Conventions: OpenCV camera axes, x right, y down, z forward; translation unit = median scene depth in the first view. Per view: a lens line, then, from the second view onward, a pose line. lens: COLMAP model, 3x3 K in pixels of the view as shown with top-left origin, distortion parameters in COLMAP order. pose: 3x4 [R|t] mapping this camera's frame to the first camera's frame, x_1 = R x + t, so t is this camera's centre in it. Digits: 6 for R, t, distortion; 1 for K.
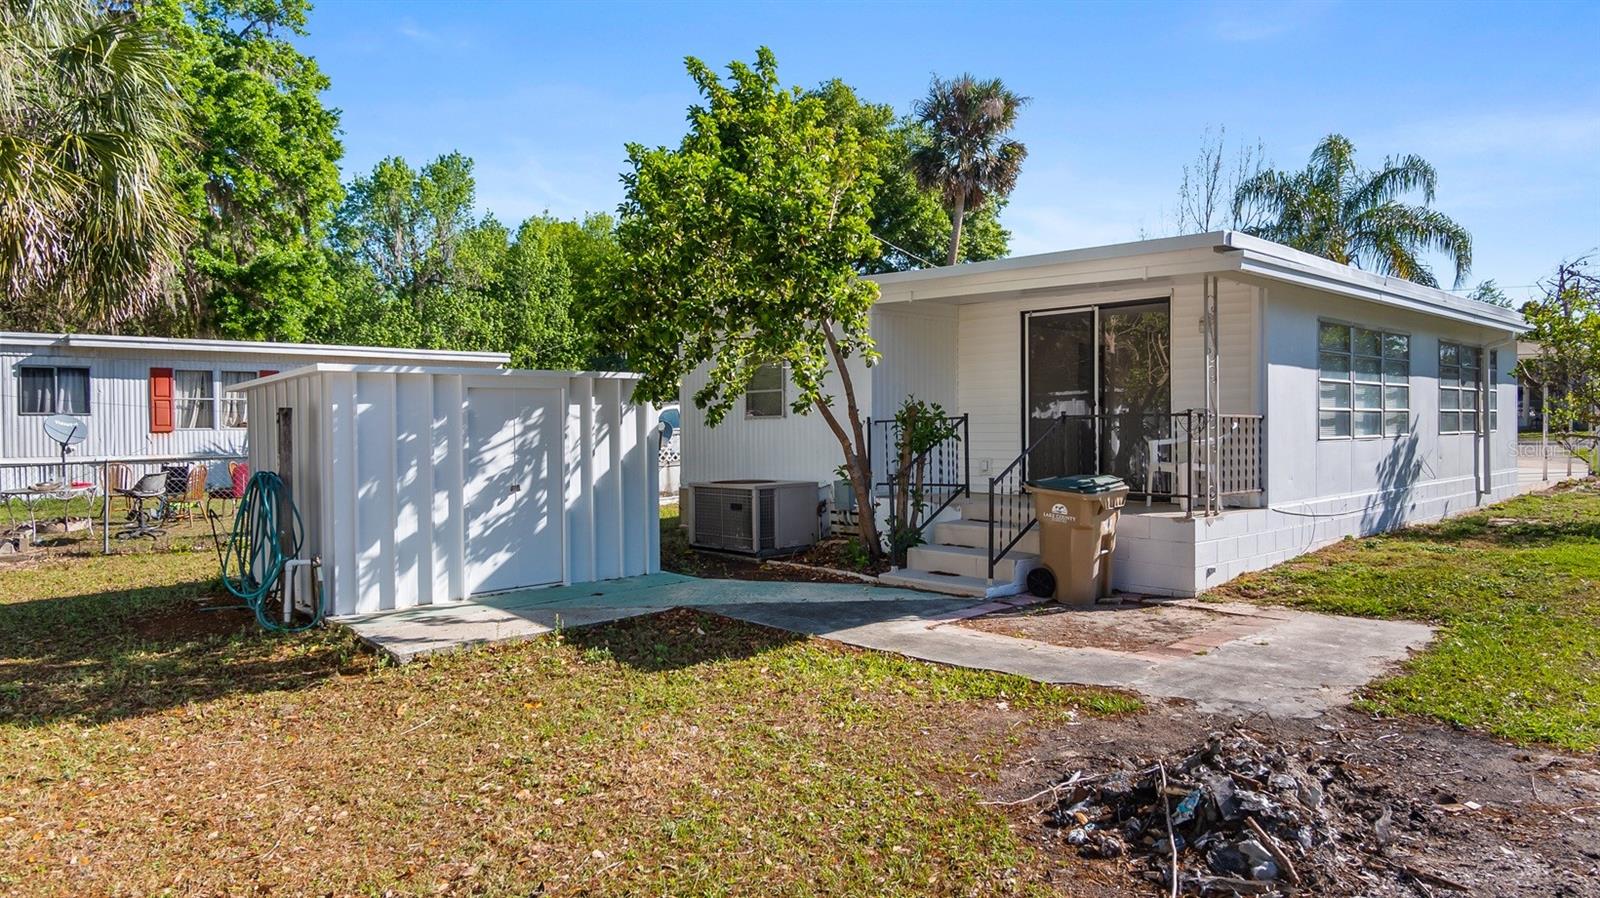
lens RADIAL K [[1004.6, 0, 800.0], [0, 1004.6, 449.0], [0, 0, 1]] dist [0.001860, -0.000509]
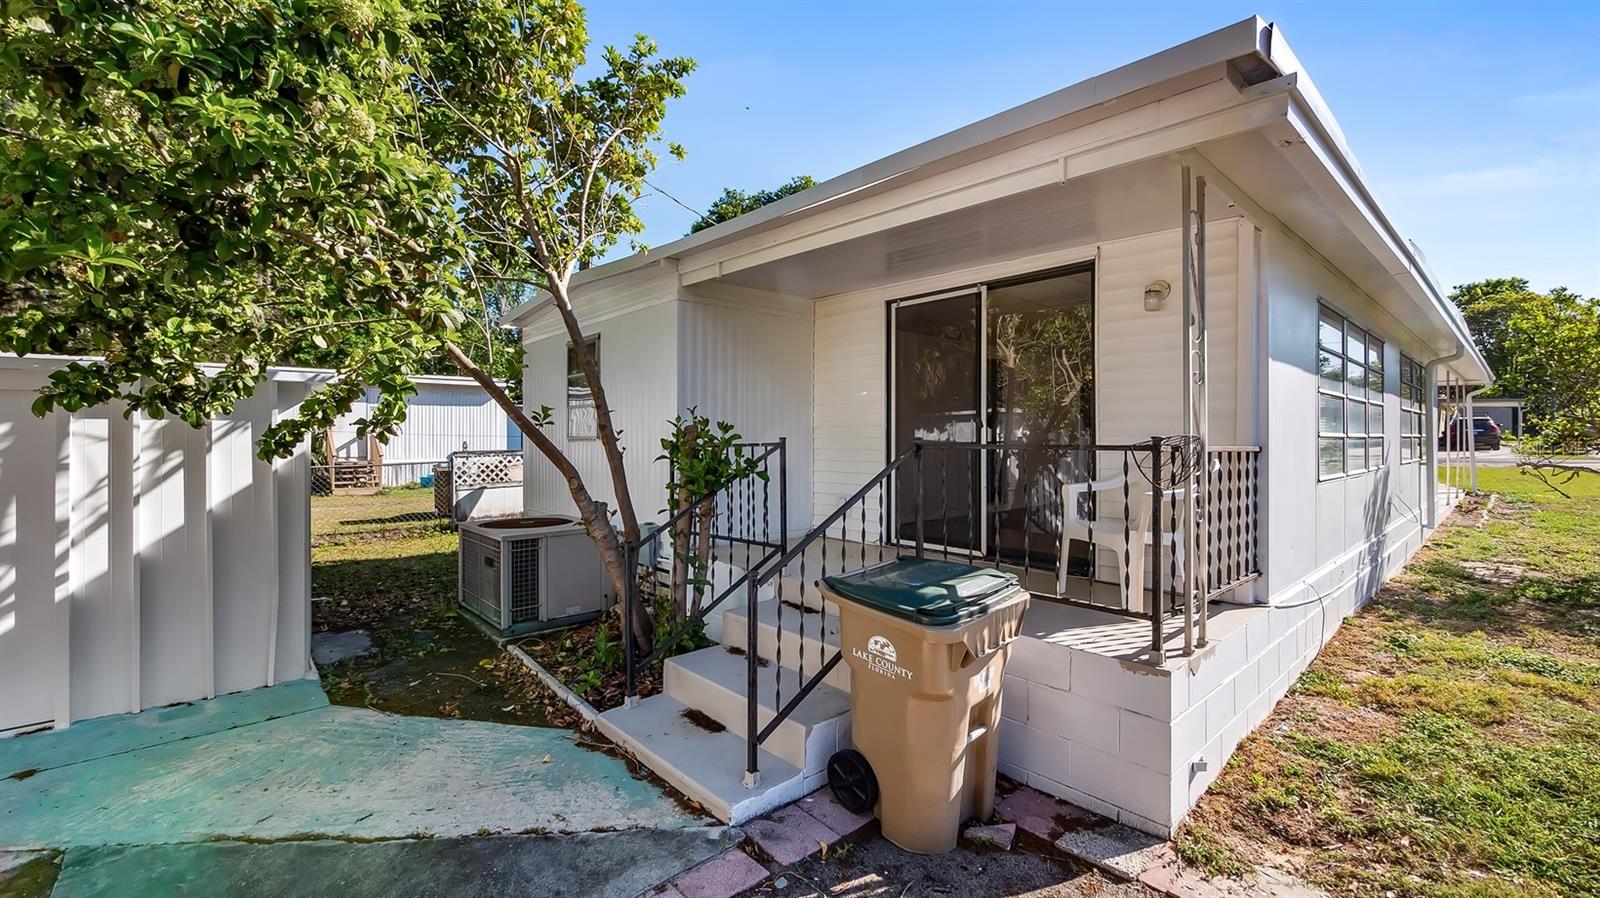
lens RADIAL K [[670.5, 0, 800.0], [0, 670.5, 449.0], [0, 0, 1]] dist [-0.000363, -0.000114]
pose [[0.999893, 0.007605, -0.012518, 0.195997], [-0.007681, 0.999952, -0.006063, -0.027298], [0.012471, 0.006158, 0.999903, 0.600868]]
